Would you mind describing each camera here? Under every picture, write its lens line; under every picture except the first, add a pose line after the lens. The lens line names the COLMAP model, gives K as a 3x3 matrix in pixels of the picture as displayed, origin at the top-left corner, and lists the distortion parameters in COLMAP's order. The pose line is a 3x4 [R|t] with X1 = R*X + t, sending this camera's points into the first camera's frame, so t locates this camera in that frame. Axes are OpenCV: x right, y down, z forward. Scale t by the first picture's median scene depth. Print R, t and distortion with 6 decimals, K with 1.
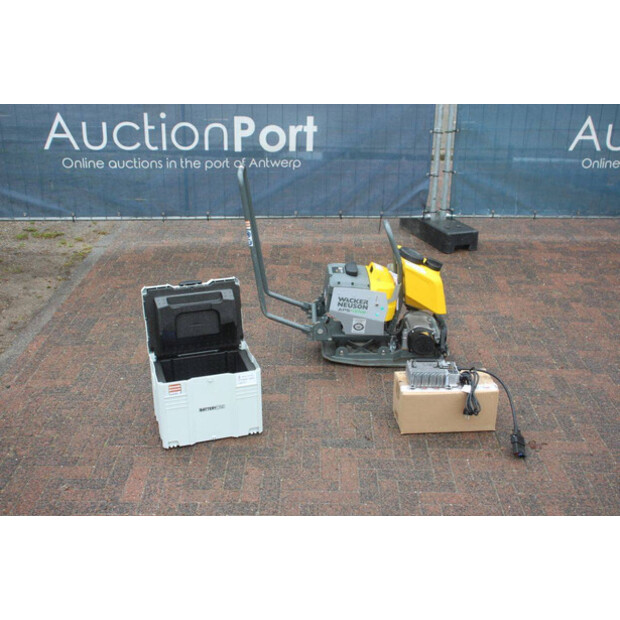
lens RADIAL K [[771.6, 0, 310.0], [0, 771.6, 310.0], [0, 0, 1]] dist [-0.065012, 0.396596]
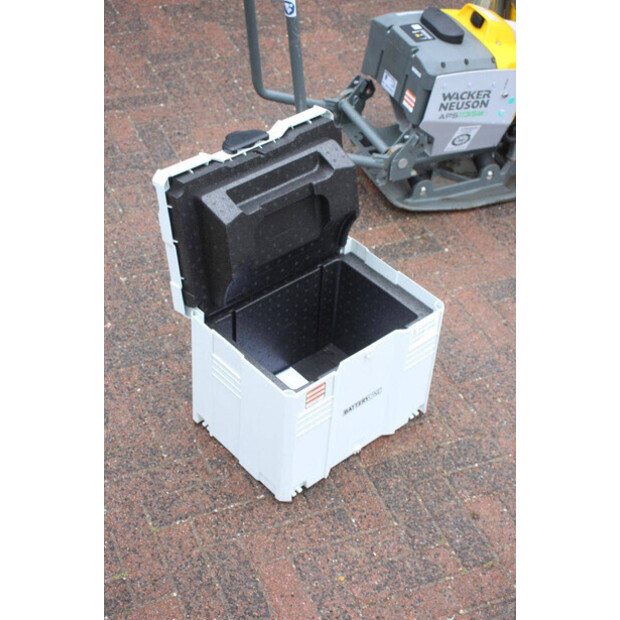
lens RADIAL K [[1084.4, 0, 310.7], [0, 1084.4, 320.6], [0, 0, 1]] dist [0.187397, 0.100543]
pose [[0.909777, -0.229075, 0.346165, -0.312777], [0.100079, 0.930385, 0.352660, -0.135196], [-0.402852, -0.286198, 0.869368, 0.350528]]
